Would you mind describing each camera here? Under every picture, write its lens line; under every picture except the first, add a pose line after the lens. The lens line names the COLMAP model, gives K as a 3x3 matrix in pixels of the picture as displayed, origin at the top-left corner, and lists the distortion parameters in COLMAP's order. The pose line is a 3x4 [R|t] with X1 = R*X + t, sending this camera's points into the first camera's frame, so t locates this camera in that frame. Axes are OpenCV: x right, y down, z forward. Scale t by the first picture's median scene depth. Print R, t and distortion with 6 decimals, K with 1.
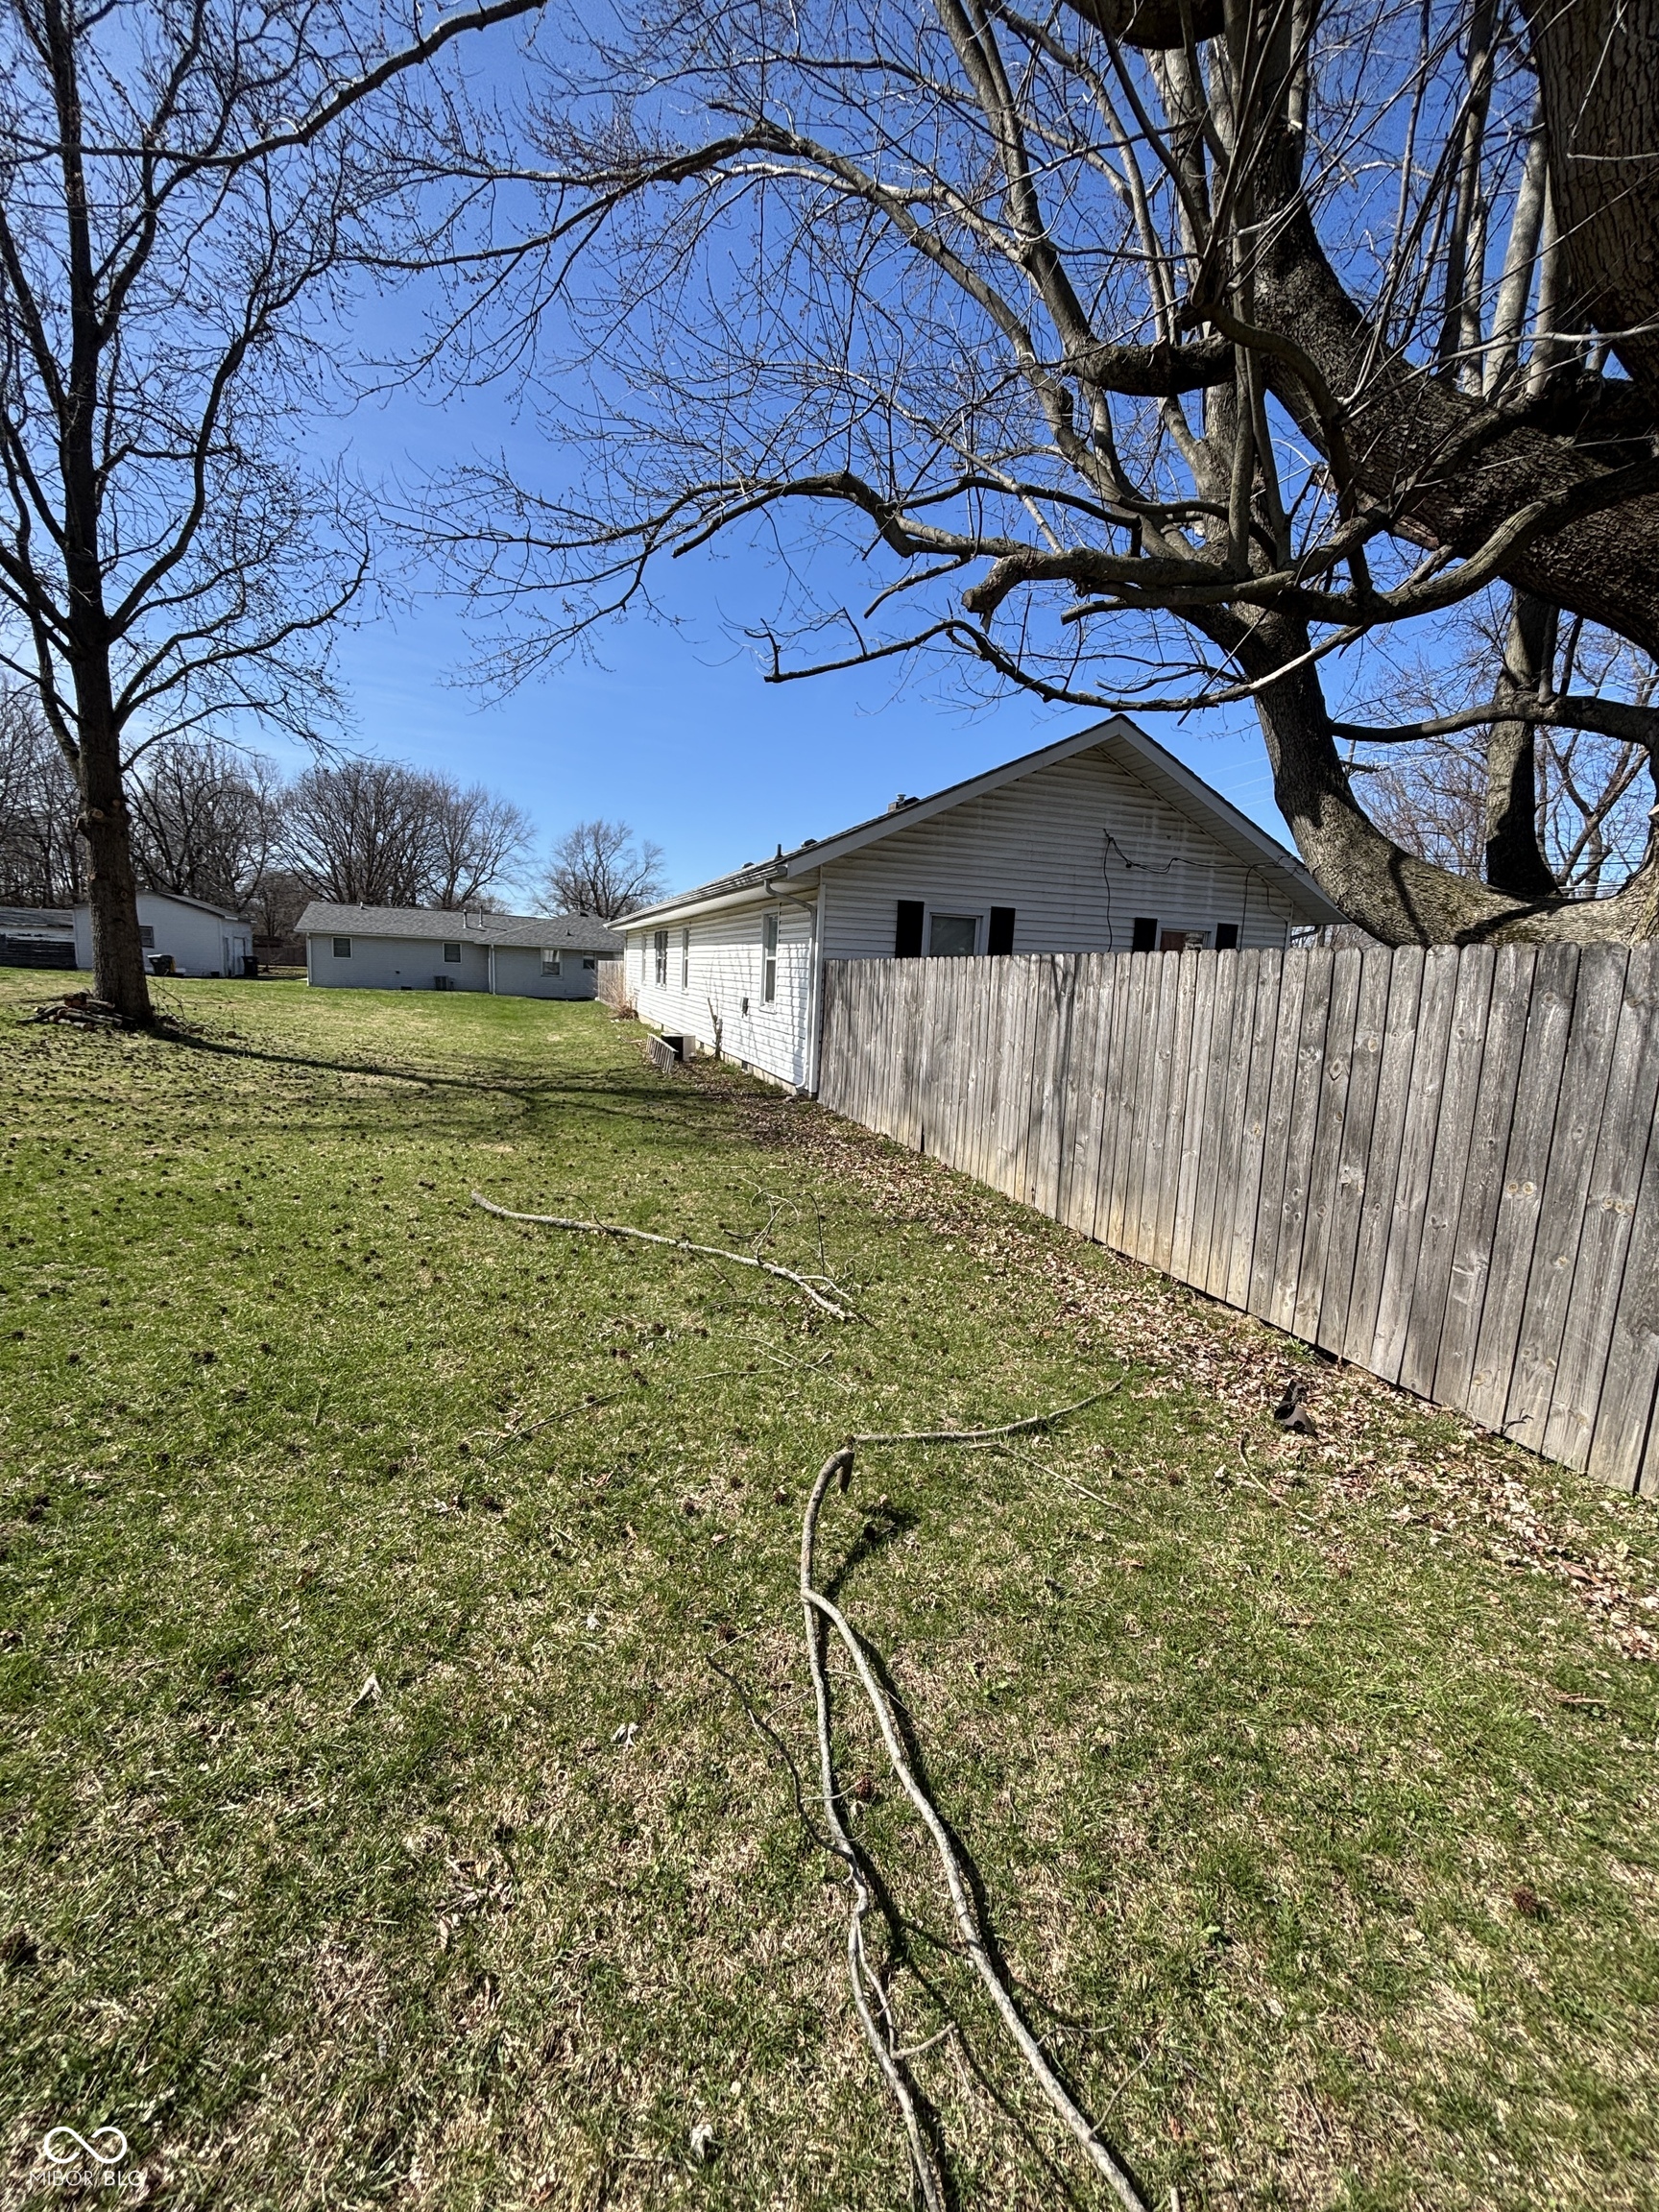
lens RADIAL K [[872.6, 0, 831.9], [0, 872.6, 1112.2], [0, 0, 1]] dist [0.008395, -0.000226]
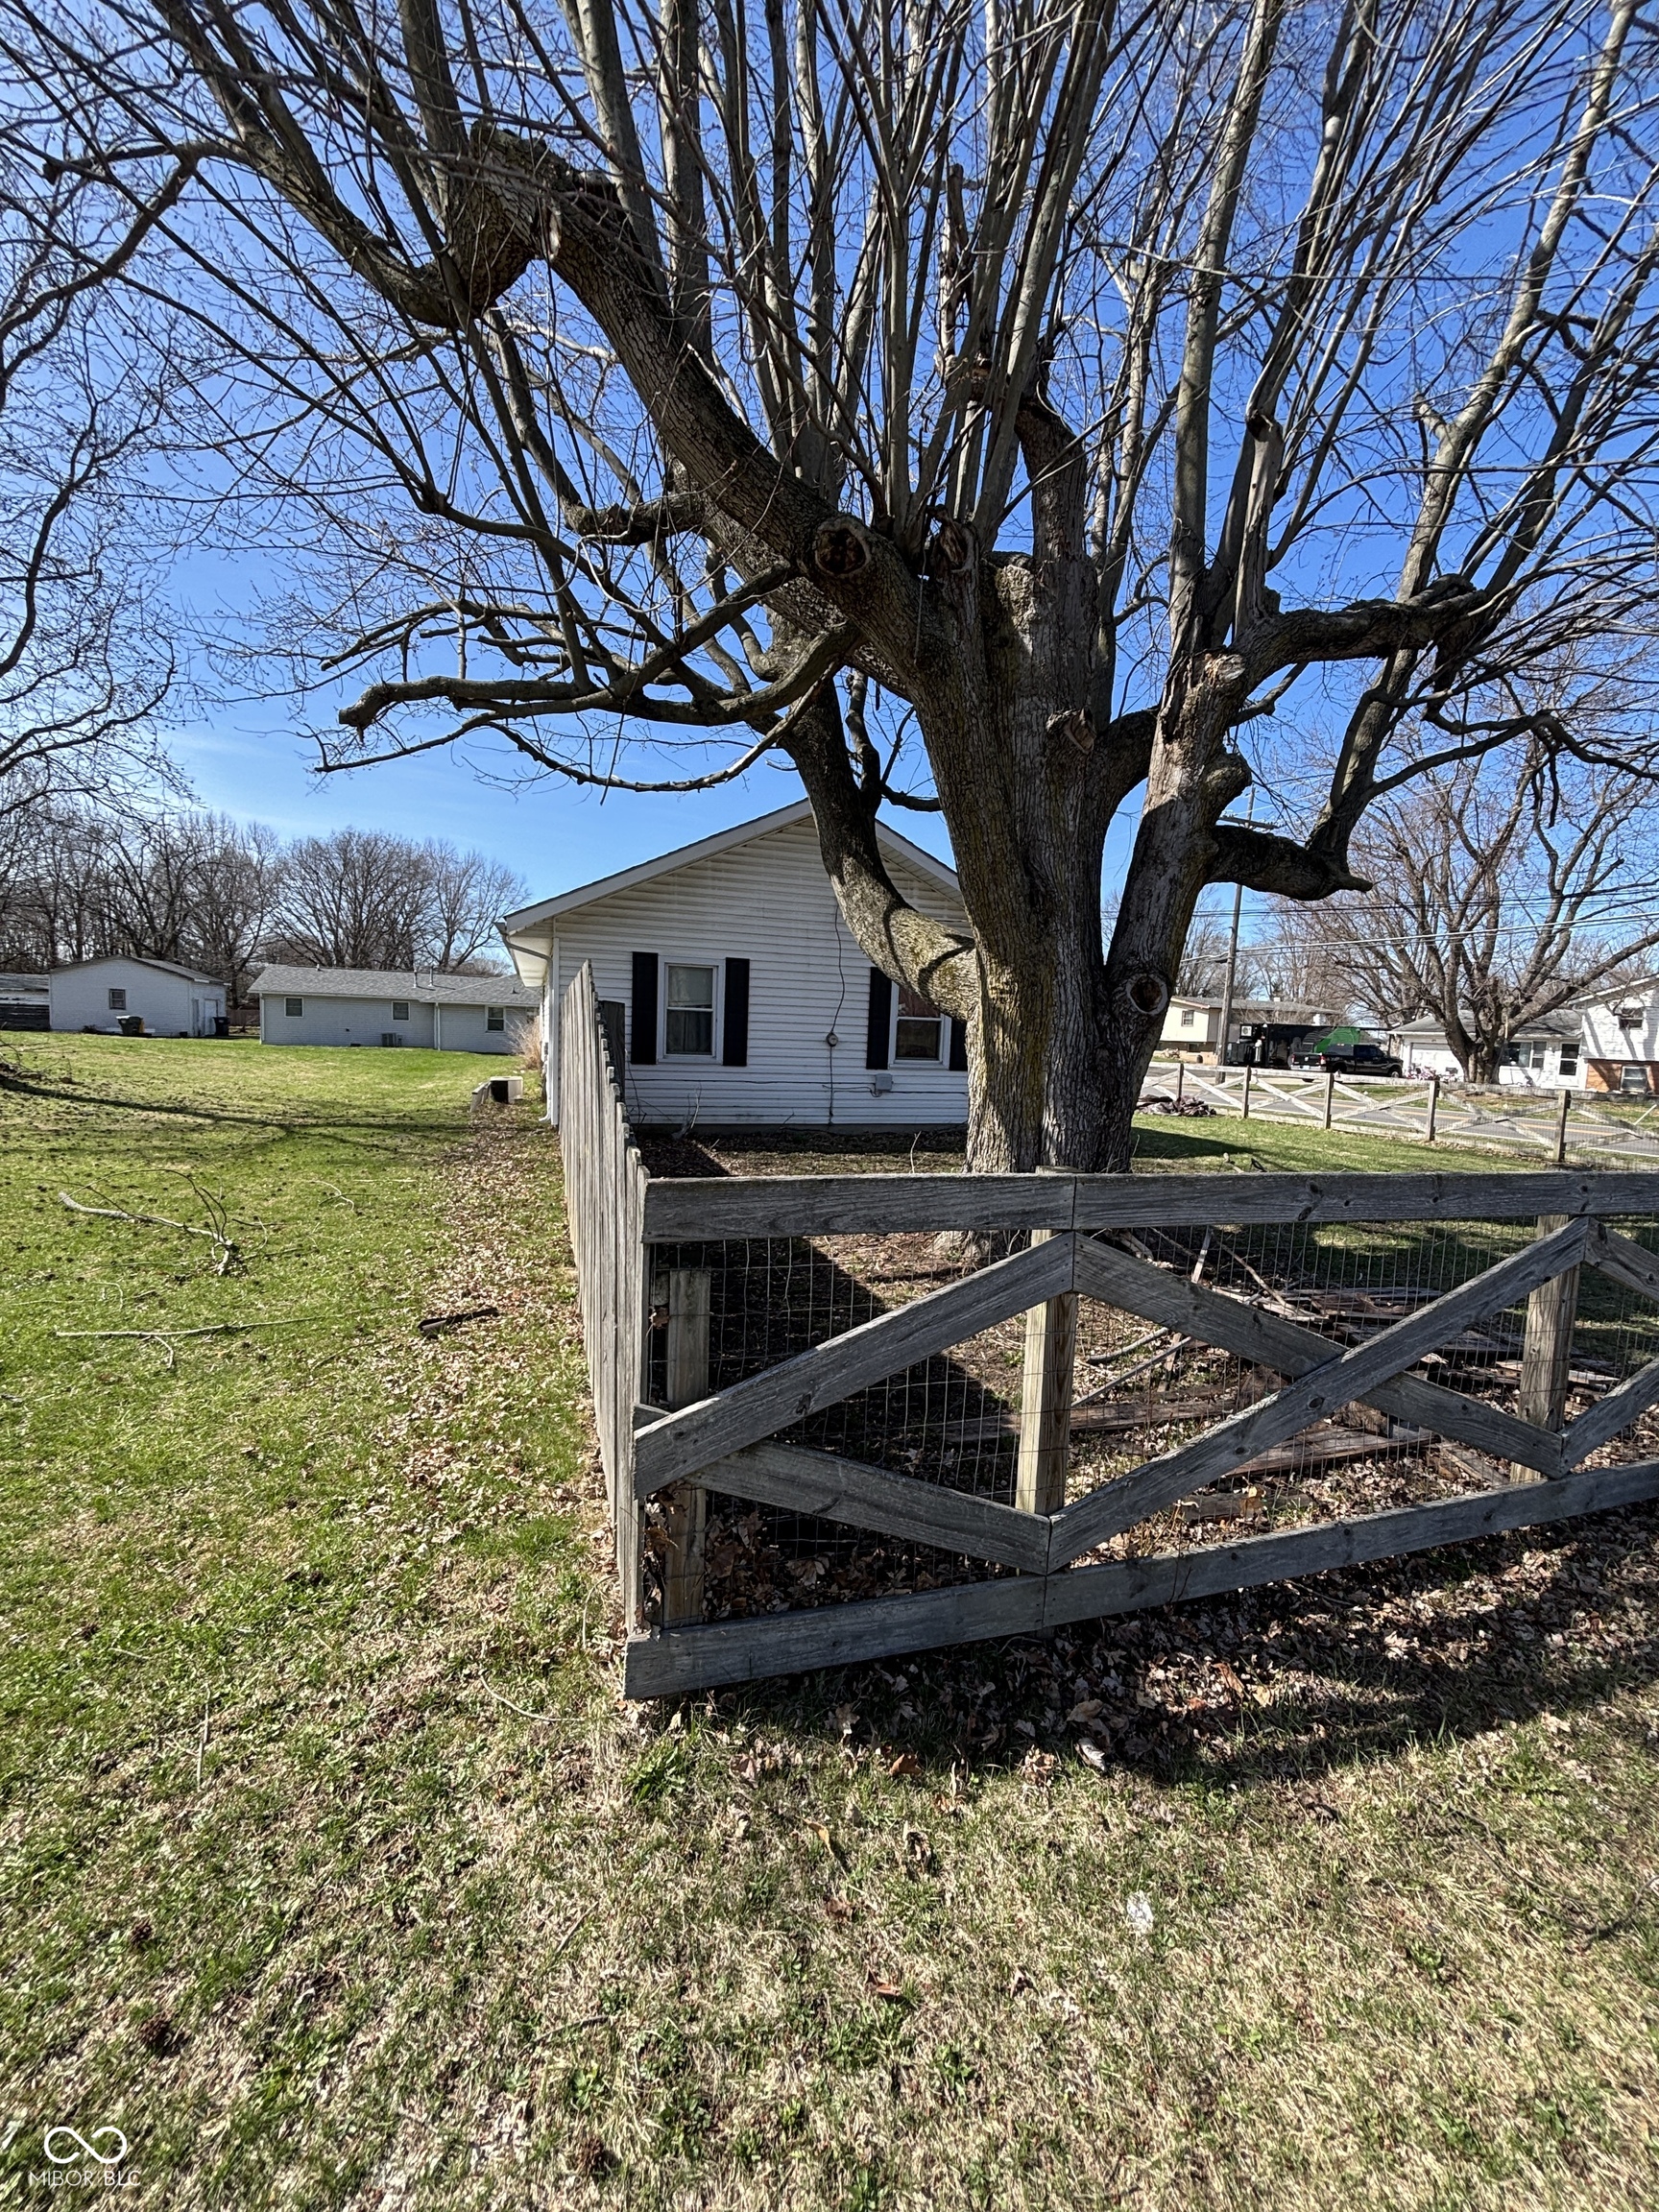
lens RADIAL K [[872.6, 0, 824.7], [0, 872.6, 1113.3], [0, 0, 1]] dist [0.008395, -0.000226]
pose [[0.999830, -0.007259, -0.016951, 0.283050], [0.006161, 0.997934, -0.063950, 0.029393], [0.017381, 0.063835, 0.997809, -0.079022]]
